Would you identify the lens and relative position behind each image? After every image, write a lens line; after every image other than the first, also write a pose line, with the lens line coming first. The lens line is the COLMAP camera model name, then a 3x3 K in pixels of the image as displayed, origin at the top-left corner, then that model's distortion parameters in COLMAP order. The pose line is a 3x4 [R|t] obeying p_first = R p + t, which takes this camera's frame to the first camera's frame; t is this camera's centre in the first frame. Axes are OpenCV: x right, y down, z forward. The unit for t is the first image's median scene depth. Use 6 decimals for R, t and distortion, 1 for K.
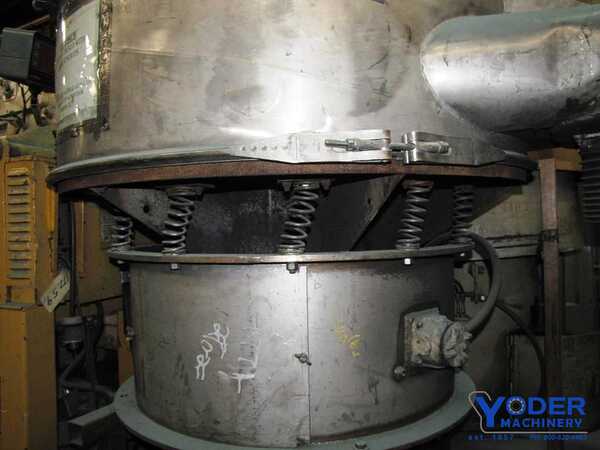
lens RADIAL K [[495.3, 0, 300.0], [0, 495.3, 225.0], [0, 0, 1]] dist [-0.150729, 0.121006]
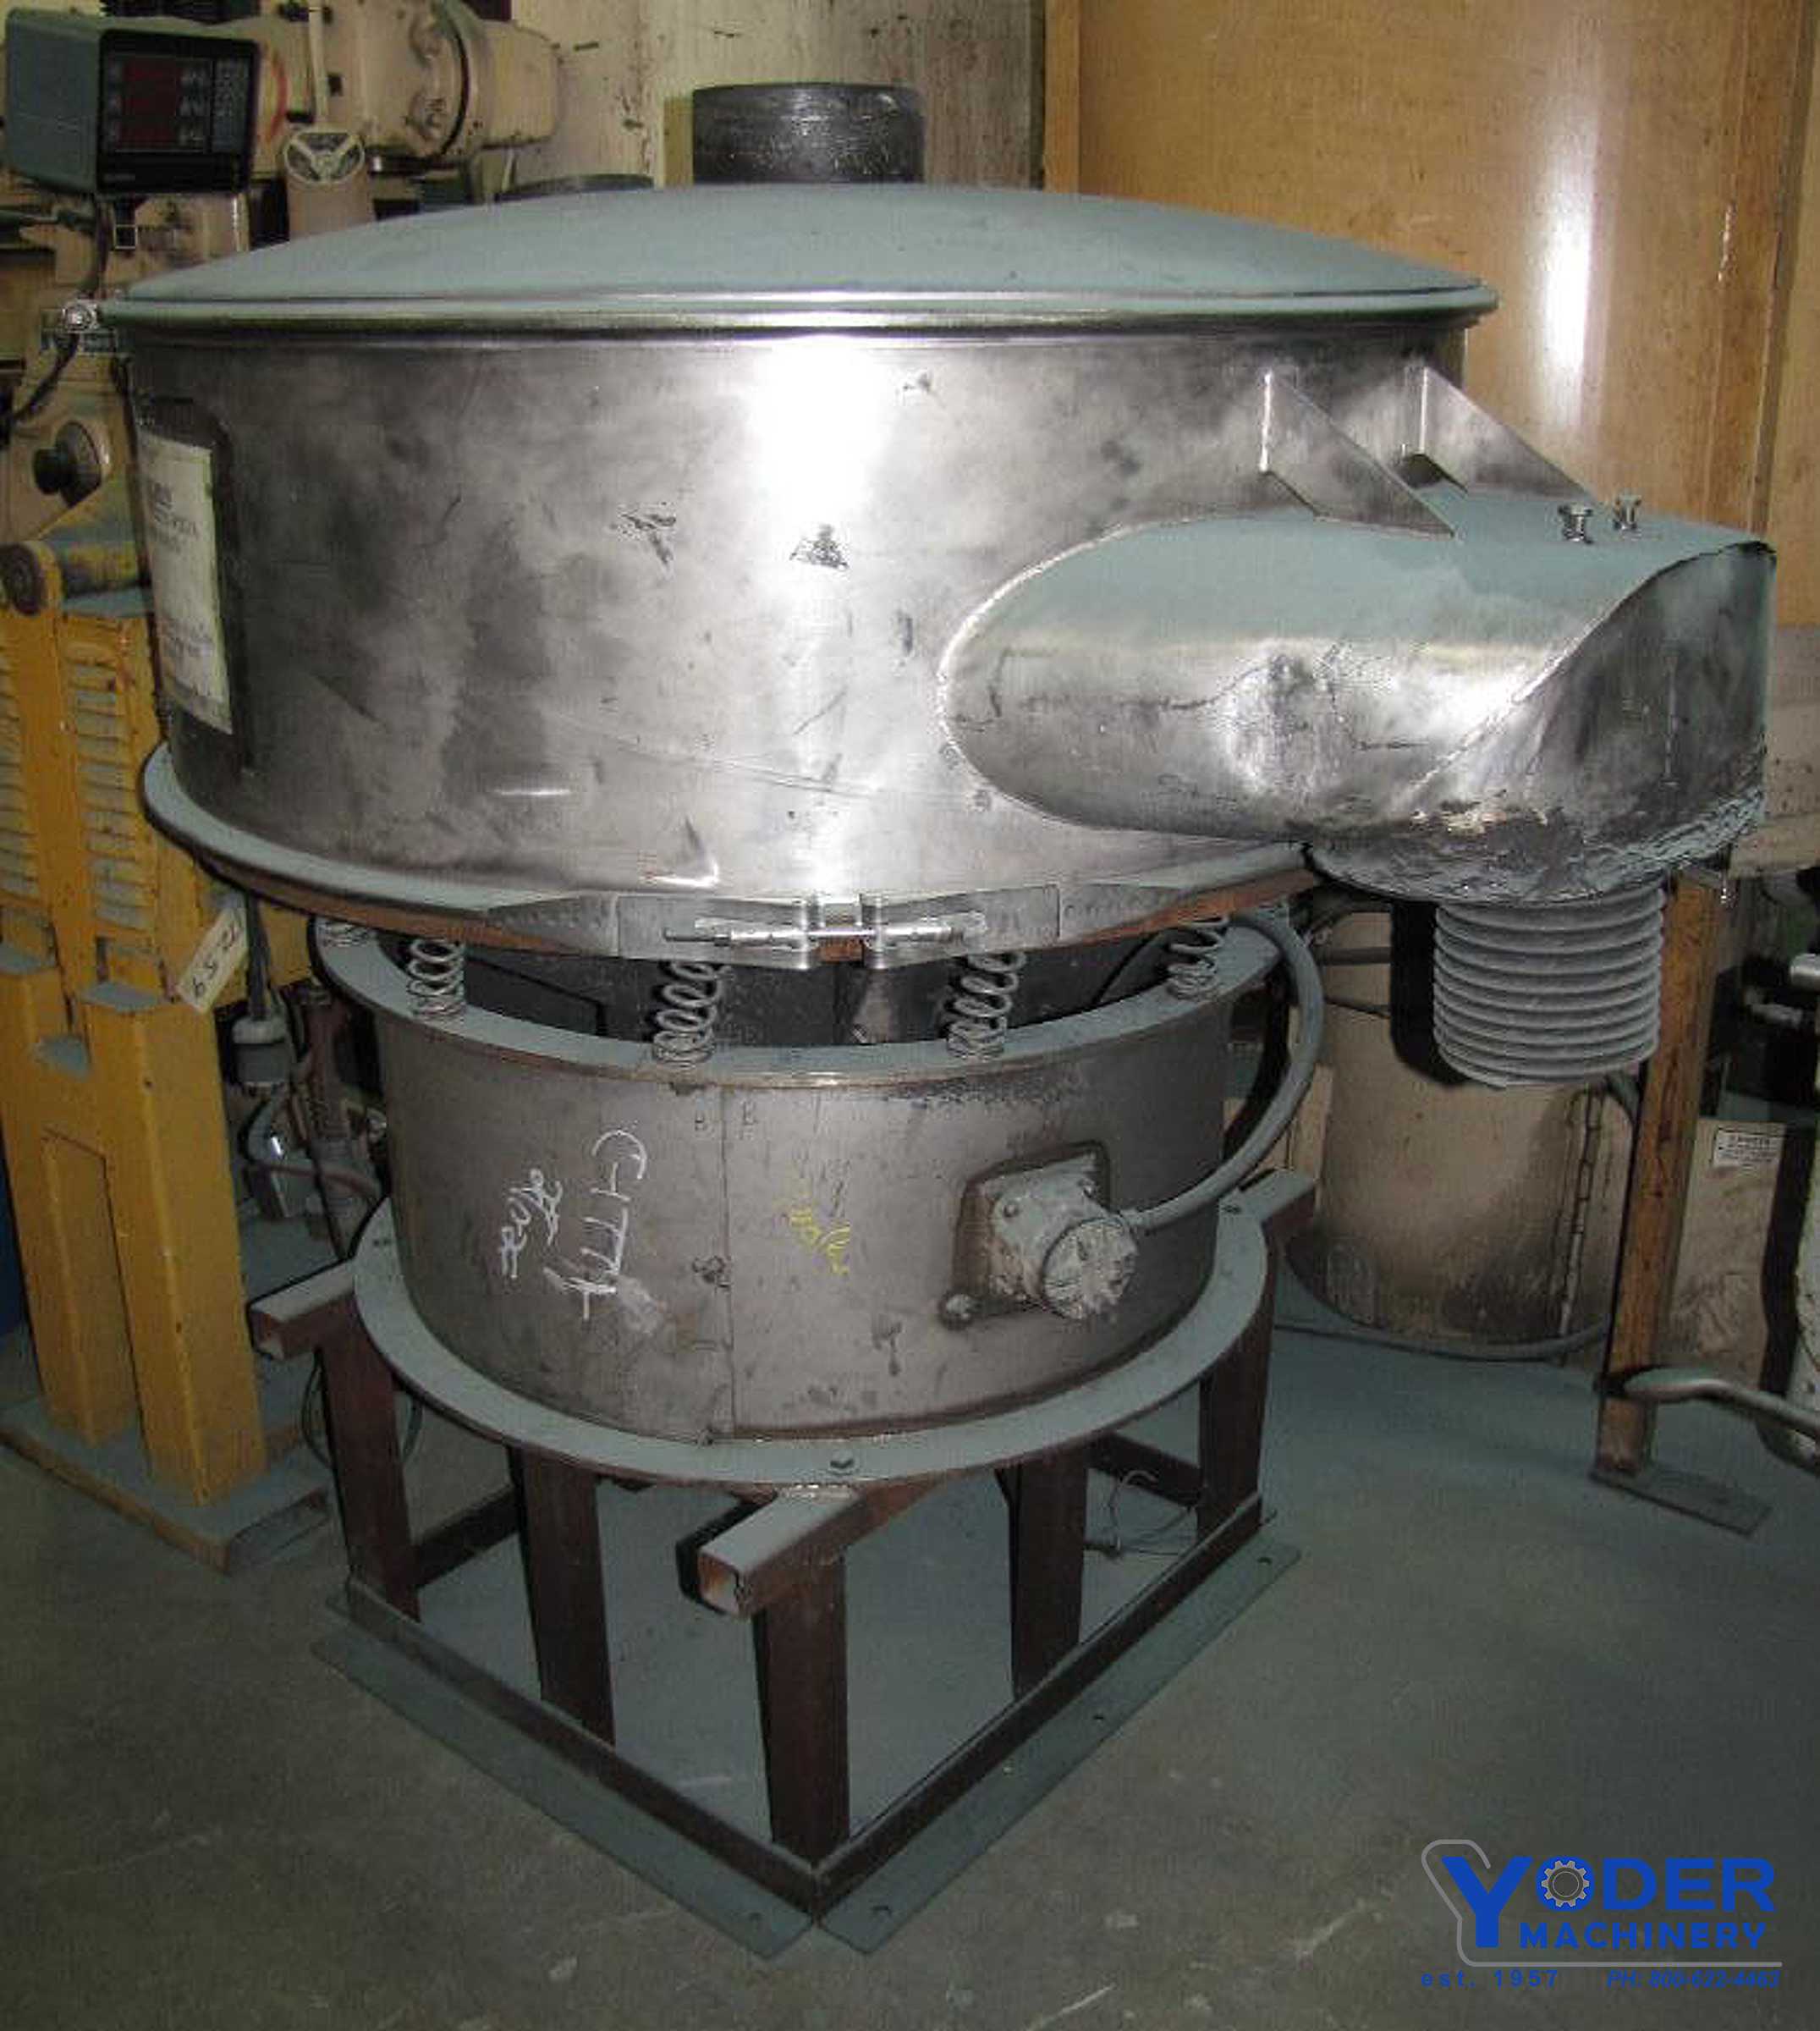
lens RADIAL K [[2032.8, 0, 910.0], [0, 2032.8, 1015.5], [0, 0, 1]] dist [-0.173468, 0.121644]
pose [[0.982803, 0.087125, -0.162813, 0.445588], [-0.023988, 0.934463, 0.355252, -0.583714], [0.183095, -0.345237, 0.920482, -0.564648]]
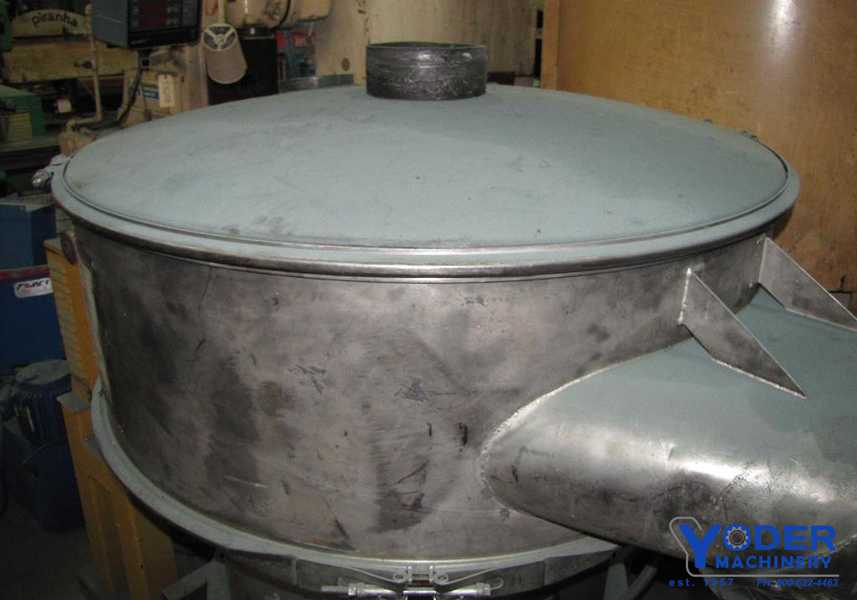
lens RADIAL K [[701.4, 0, 414.7], [0, 701.4, 296.0], [0, 0, 1]] dist [-0.128026, 0.006070]
pose [[0.961952, 0.126244, -0.242301, 0.311507], [-0.024703, 0.923402, 0.383038, -0.794314], [0.272098, -0.362478, 0.891388, 0.144883]]
